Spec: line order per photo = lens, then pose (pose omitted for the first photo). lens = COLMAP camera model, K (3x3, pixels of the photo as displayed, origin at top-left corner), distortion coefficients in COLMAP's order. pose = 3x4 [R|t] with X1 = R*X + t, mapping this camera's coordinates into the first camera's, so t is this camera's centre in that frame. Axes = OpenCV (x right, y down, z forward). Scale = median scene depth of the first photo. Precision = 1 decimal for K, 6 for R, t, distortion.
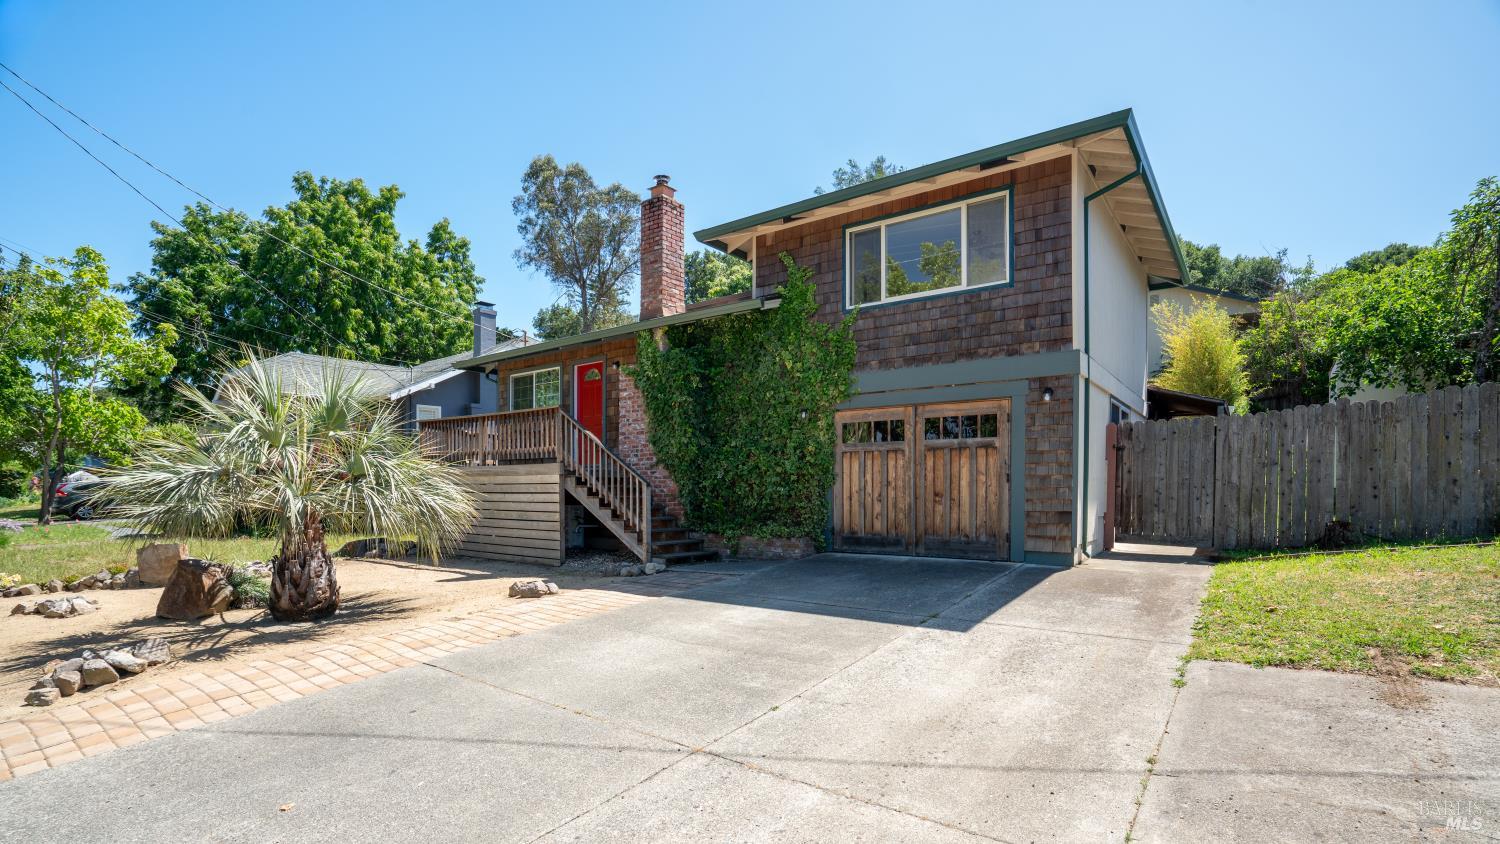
lens RADIAL K [[684.6, 0, 750.0], [0, 684.6, 422.0], [0, 0, 1]] dist [-0.002875, -0.000299]
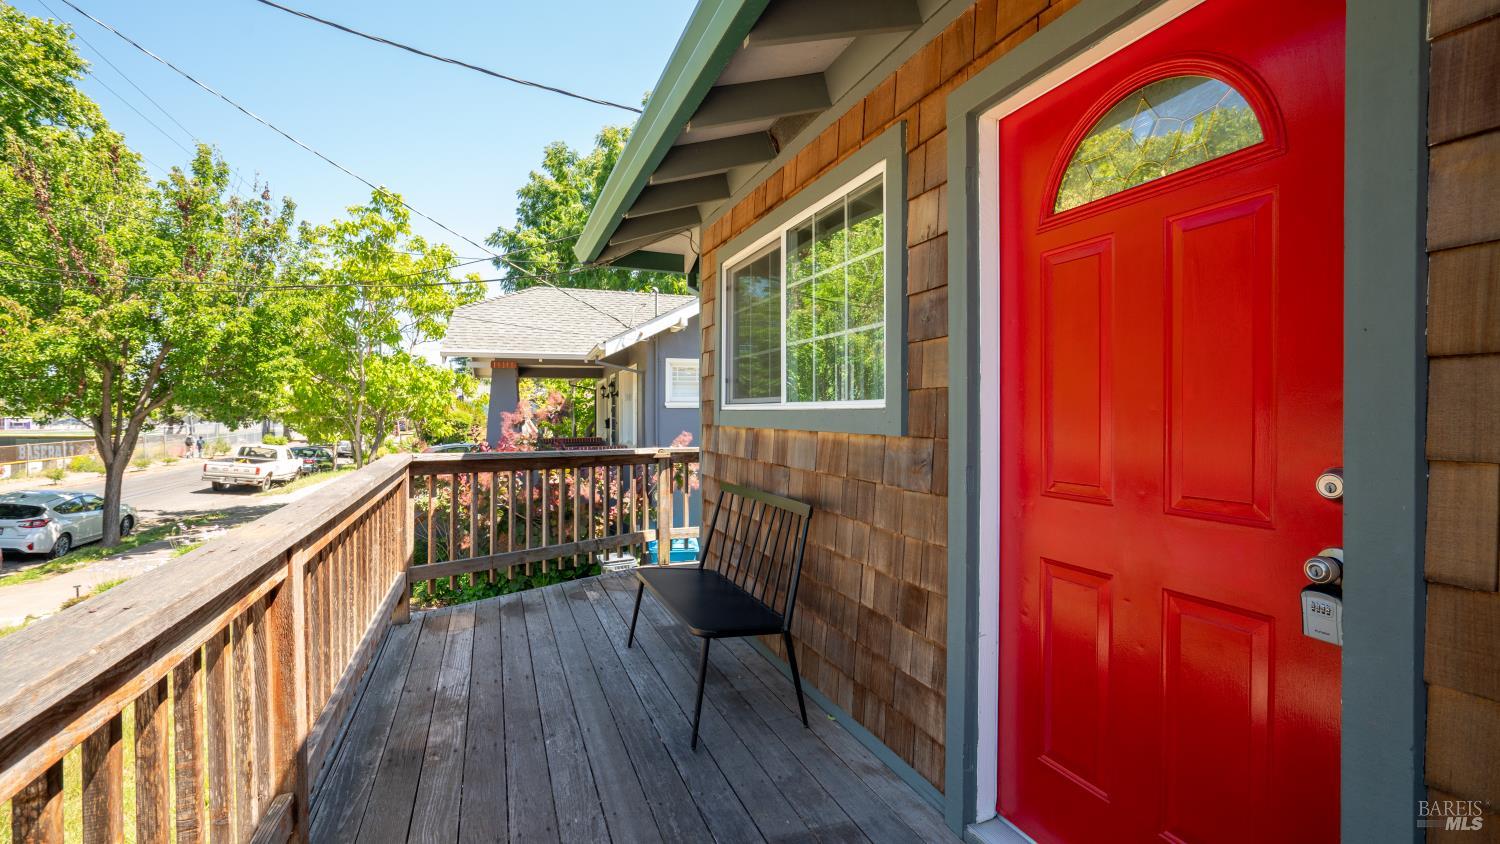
lens RADIAL K [[684.6, 0, 750.0], [0, 684.6, 422.0], [0, 0, 1]] dist [-0.002875, -0.000299]
pose [[0.840008, 0.006718, -0.542533, -0.094174], [0.047018, 0.995261, 0.085122, -0.014782], [0.540533, -0.097012, 0.835711, 0.365108]]
